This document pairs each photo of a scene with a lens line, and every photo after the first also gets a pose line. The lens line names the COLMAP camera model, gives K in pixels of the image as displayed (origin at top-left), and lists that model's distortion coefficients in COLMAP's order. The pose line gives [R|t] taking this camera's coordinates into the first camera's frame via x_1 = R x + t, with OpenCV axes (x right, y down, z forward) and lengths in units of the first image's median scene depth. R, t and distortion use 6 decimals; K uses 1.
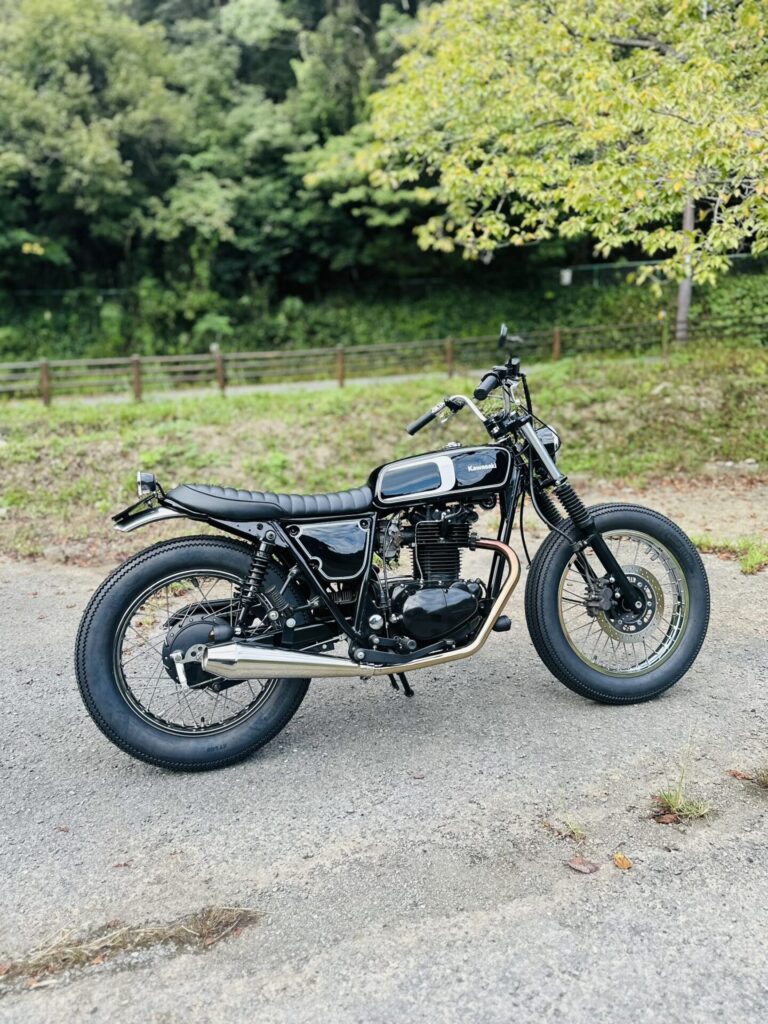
lens RADIAL K [[732.4, 0, 384.3], [0, 732.4, 519.6], [0, 0, 1]] dist [0.028930, -0.044478]
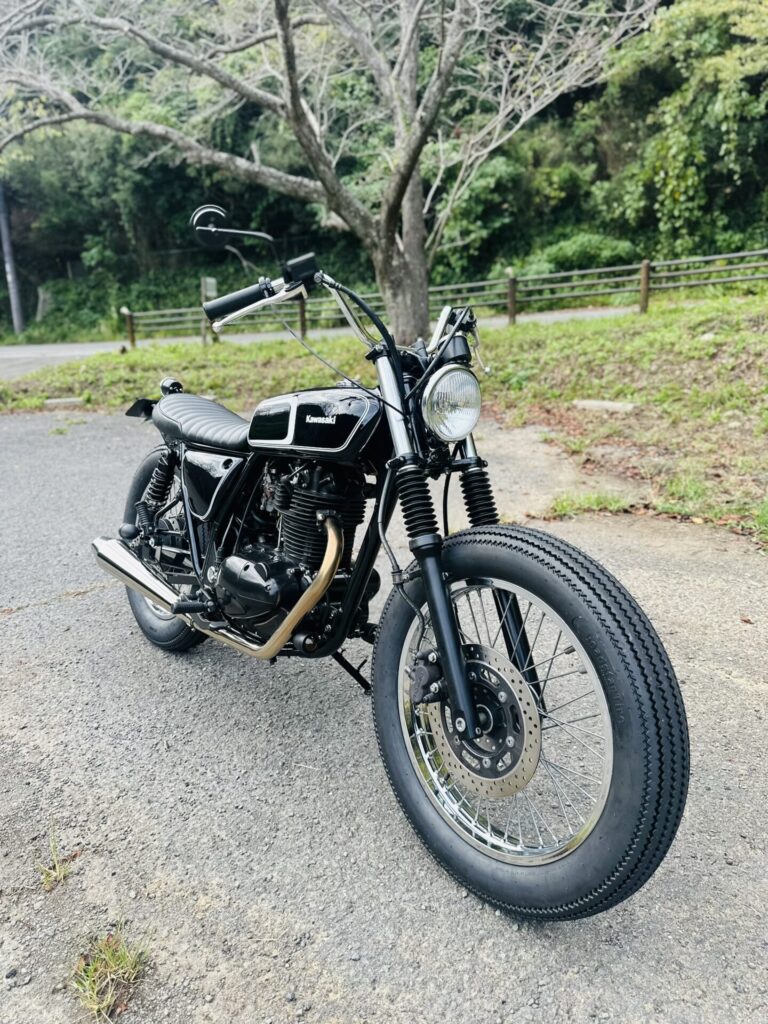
lens RADIAL K [[732.4, 0, 389.2], [0, 732.4, 517.7], [0, 0, 1]] dist [0.028930, -0.044478]
pose [[0.389207, 0.257457, -0.884440, 0.731728], [-0.121764, 0.966101, 0.227645, -0.135751], [0.913067, 0.019092, 0.407362, 0.719870]]
